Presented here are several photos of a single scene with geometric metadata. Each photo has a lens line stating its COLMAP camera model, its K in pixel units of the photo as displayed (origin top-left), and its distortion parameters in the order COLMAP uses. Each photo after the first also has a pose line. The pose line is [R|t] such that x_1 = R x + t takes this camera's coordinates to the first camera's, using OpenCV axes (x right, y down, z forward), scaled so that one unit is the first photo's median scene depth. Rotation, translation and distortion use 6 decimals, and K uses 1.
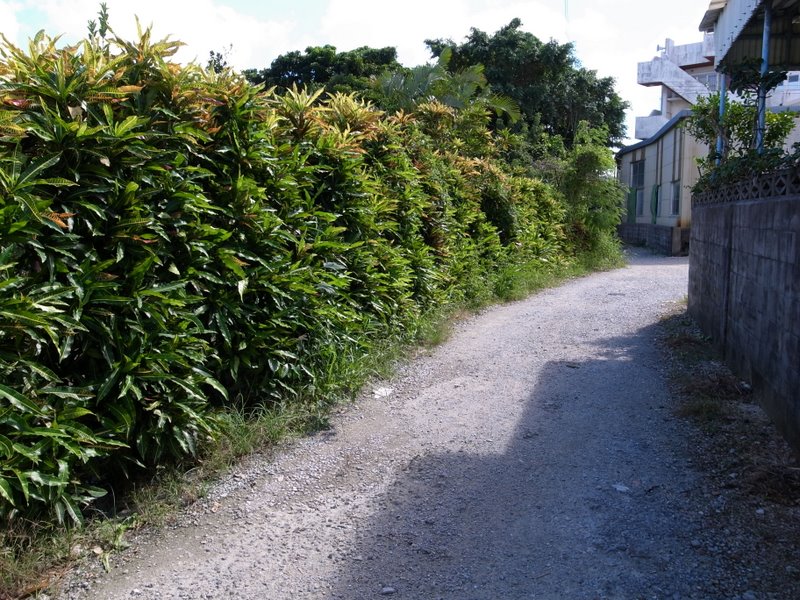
lens RADIAL K [[663.0, 0, 399.7], [0, 663.0, 299.6], [0, 0, 1]] dist [-0.013163, -0.000114]
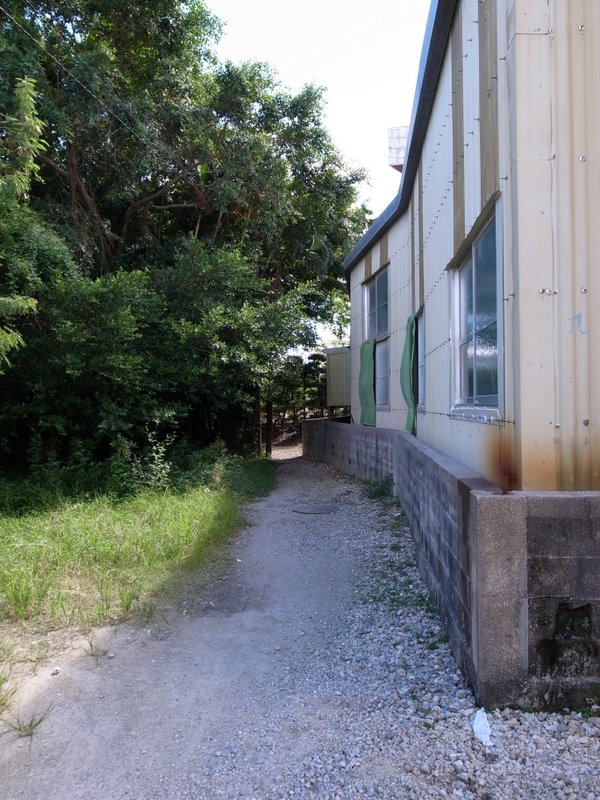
lens RADIAL K [[663.0, 0, 300.1], [0, 663.0, 399.9], [0, 0, 1]] dist [-0.013163, -0.000114]
pose [[0.989576, -0.001653, 0.144005, 0.259695], [0.021270, 0.990646, -0.134788, -0.080952], [-0.142436, 0.136446, 0.980354, 0.628482]]
